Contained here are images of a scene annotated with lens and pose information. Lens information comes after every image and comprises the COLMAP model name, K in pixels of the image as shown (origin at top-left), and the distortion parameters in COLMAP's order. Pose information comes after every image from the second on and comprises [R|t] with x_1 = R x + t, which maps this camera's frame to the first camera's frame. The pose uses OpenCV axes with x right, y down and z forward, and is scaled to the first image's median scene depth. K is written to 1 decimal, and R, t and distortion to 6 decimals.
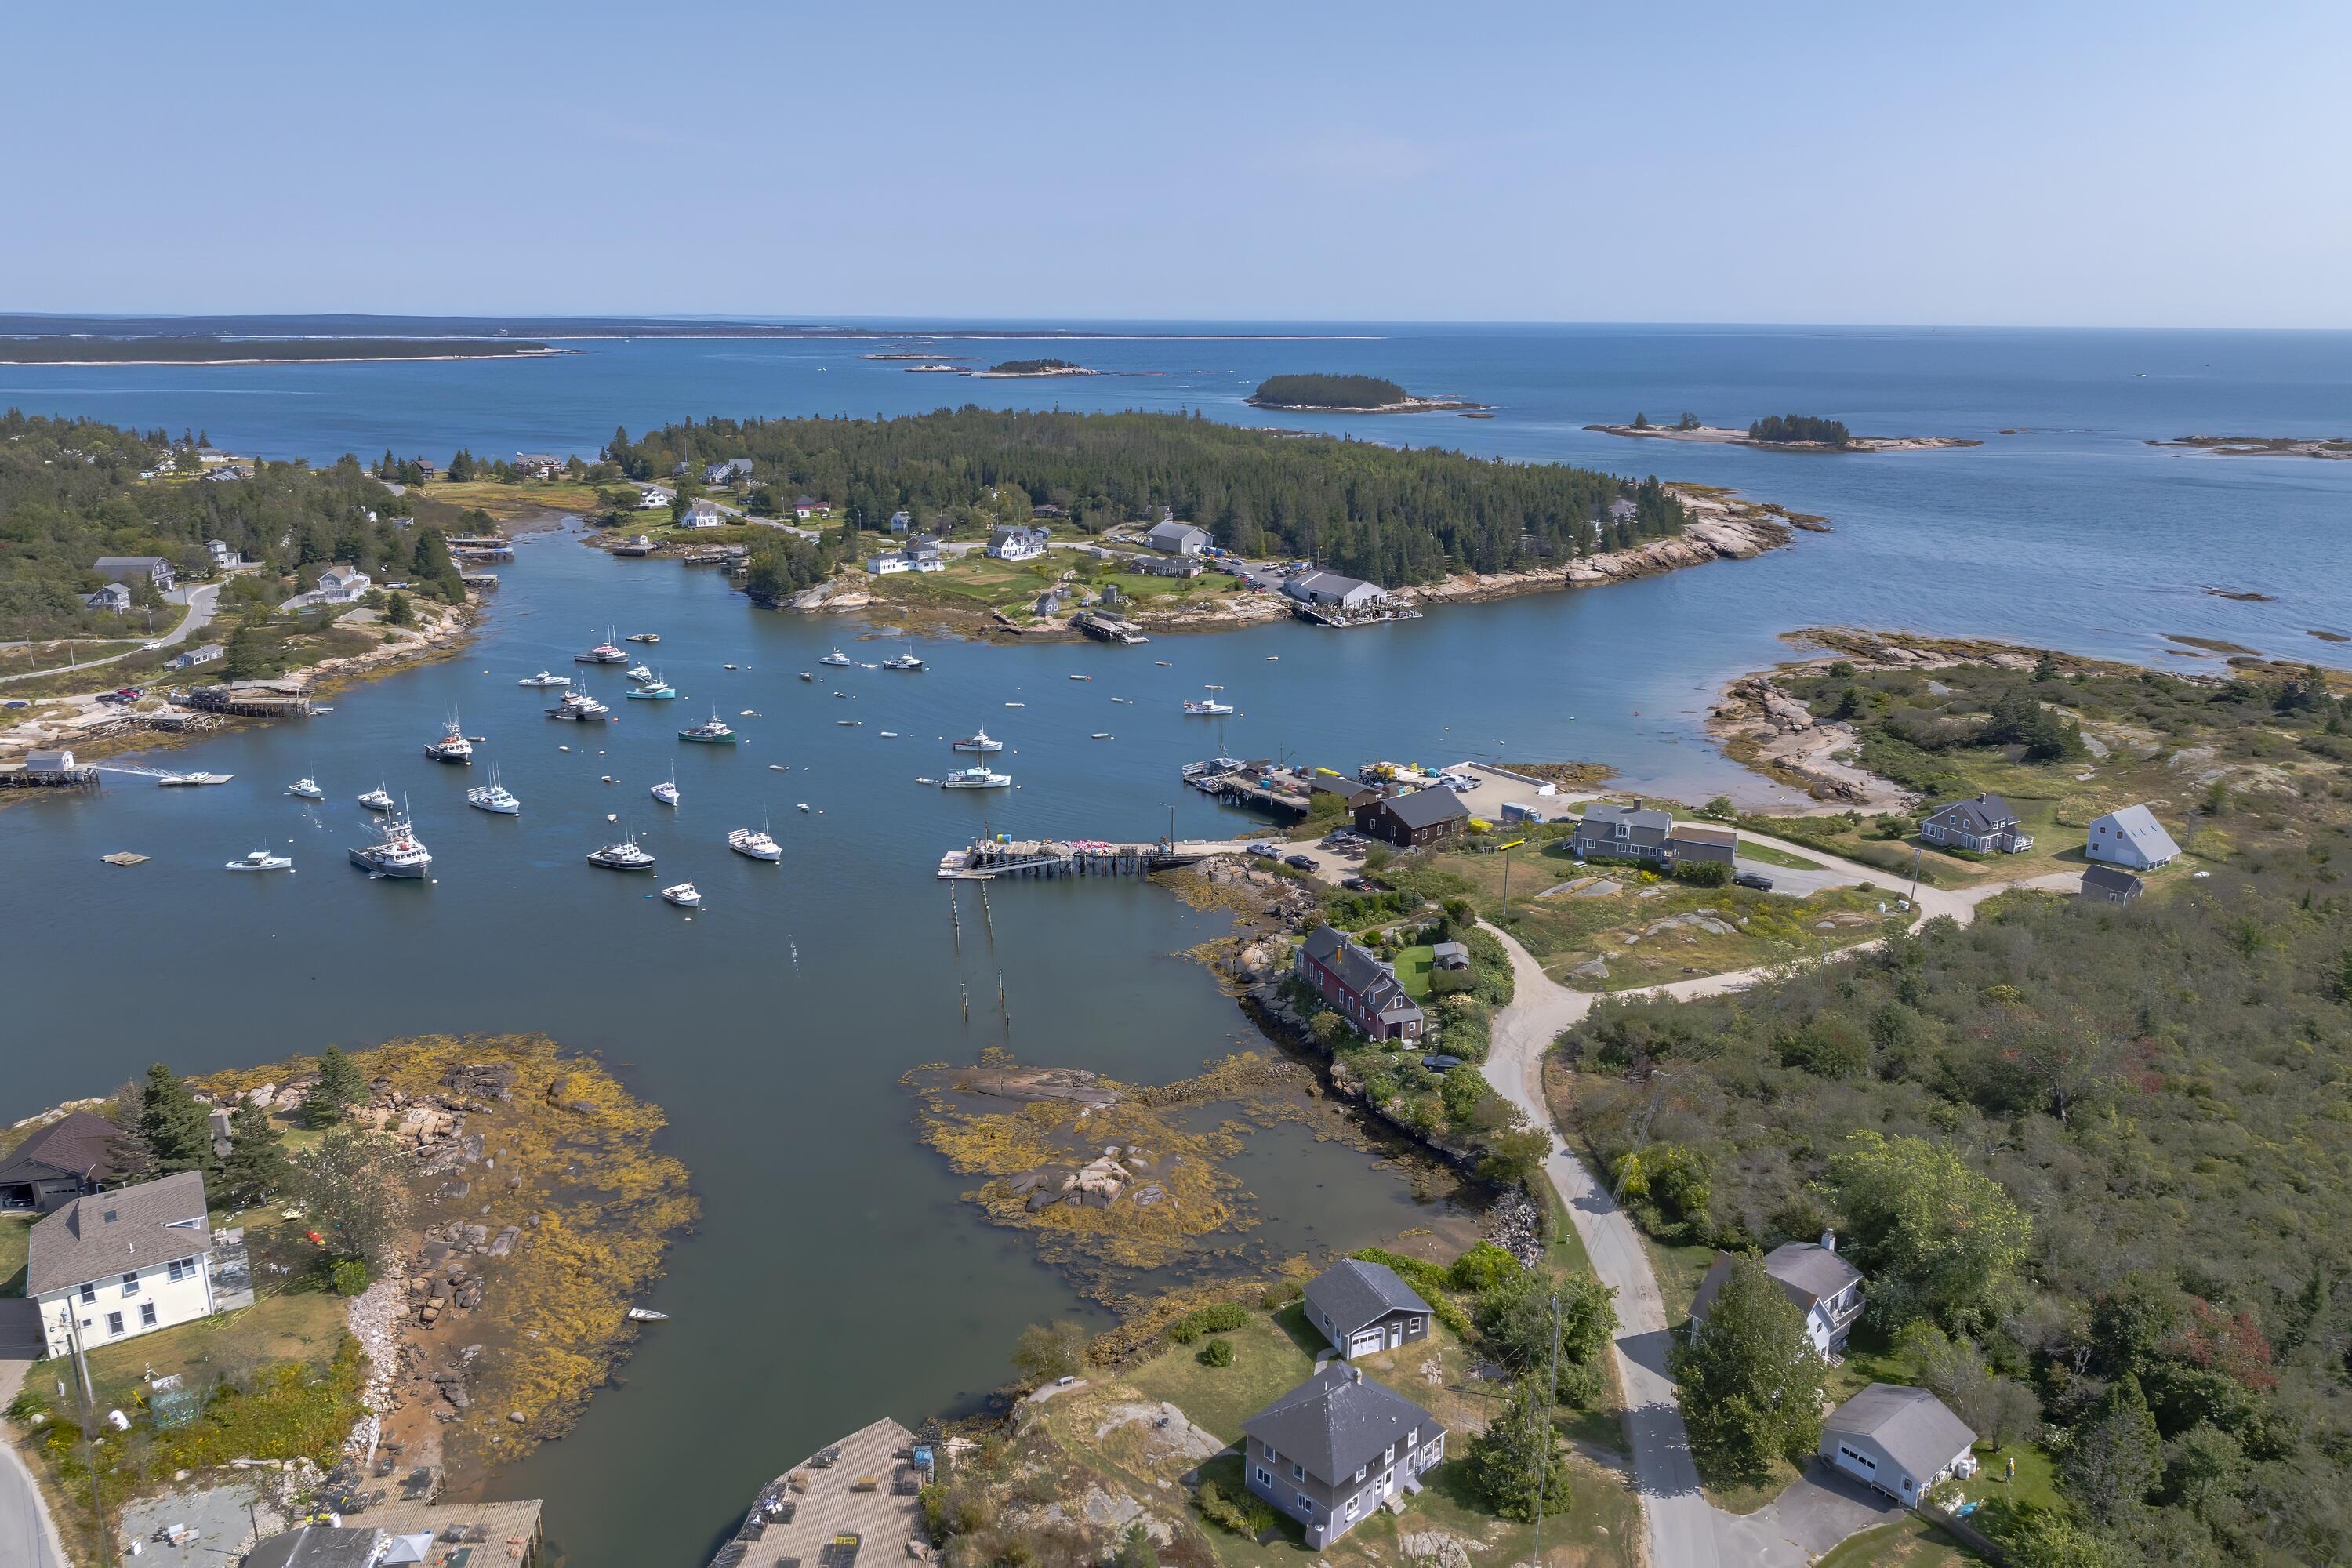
lens RADIAL K [[1653.1, 0, 1176.0], [0, 1653.1, 784.0], [0, 0, 1]] dist [-0.022281, 0.020818]
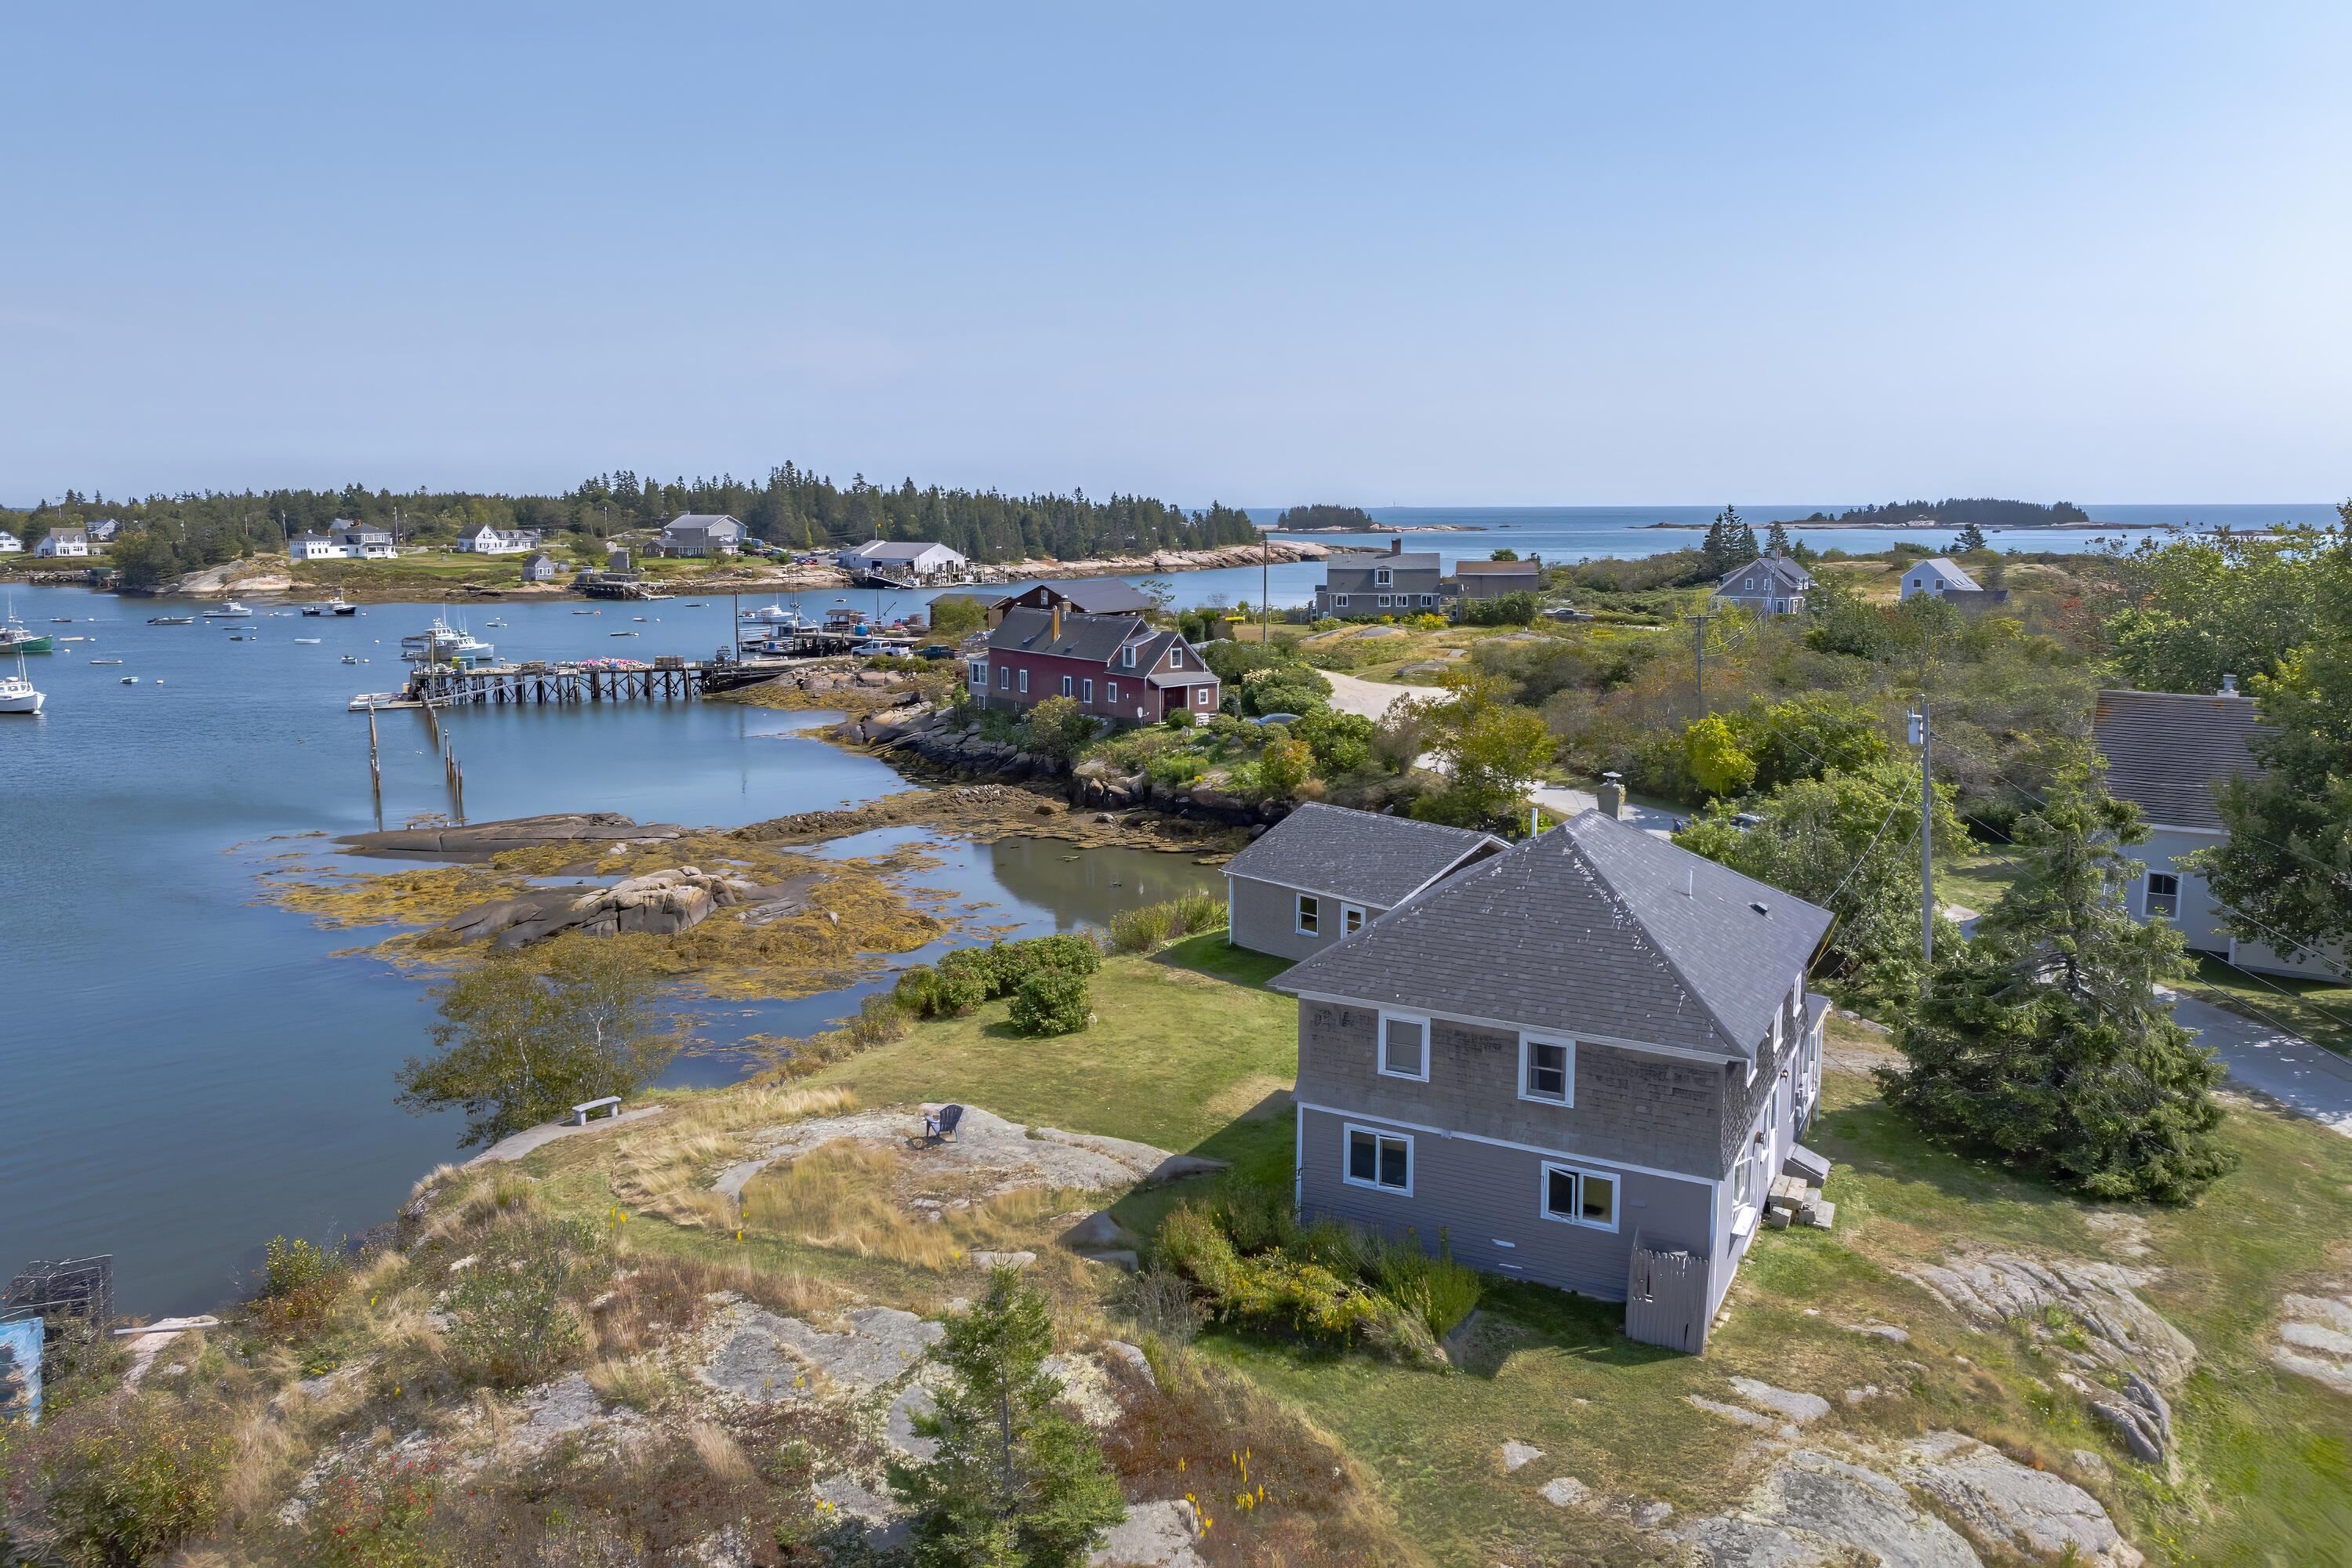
lens RADIAL K [[1579.7, 0, 1176.0], [0, 1579.7, 784.0], [0, 0, 1]] dist [0.021268, -0.075865]
pose [[0.954265, -0.045822, 0.295431, -0.030060], [0.085081, 0.988947, -0.121429, 0.220435], [-0.286602, 0.141011, 0.947616, 0.428982]]
